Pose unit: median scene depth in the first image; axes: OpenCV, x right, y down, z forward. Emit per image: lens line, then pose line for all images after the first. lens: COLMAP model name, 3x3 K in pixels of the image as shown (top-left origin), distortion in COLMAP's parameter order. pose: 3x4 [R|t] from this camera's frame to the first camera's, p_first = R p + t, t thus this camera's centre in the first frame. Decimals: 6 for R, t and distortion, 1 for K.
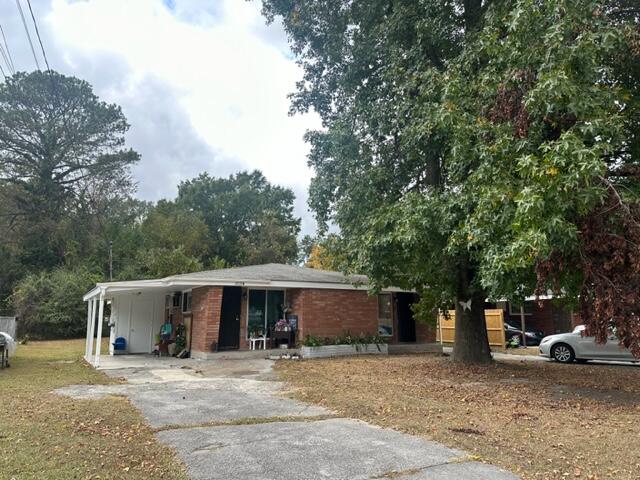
lens RADIAL K [[446.4, 0, 318.1], [0, 446.4, 238.0], [0, 0, 1]] dist [0.137360, -0.233202]
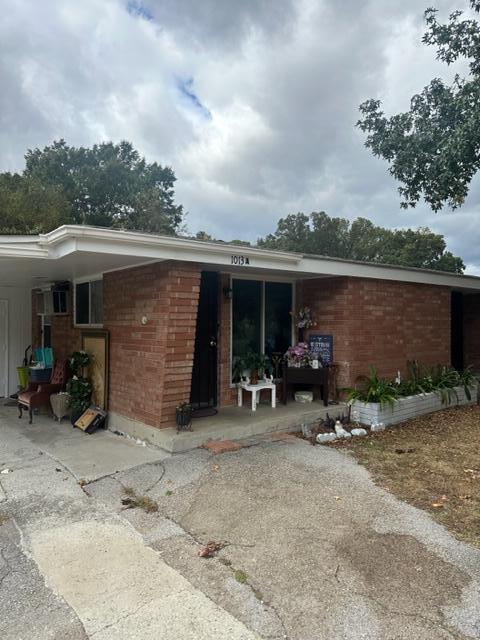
lens RADIAL K [[446.4, 0, 243.8], [0, 446.4, 312.0], [0, 0, 1]] dist [0.137360, -0.233202]
pose [[0.988965, 0.007421, 0.147963, -0.207738], [-0.030627, 0.987411, 0.155185, 0.076375], [-0.144949, -0.158004, 0.976742, 0.541838]]
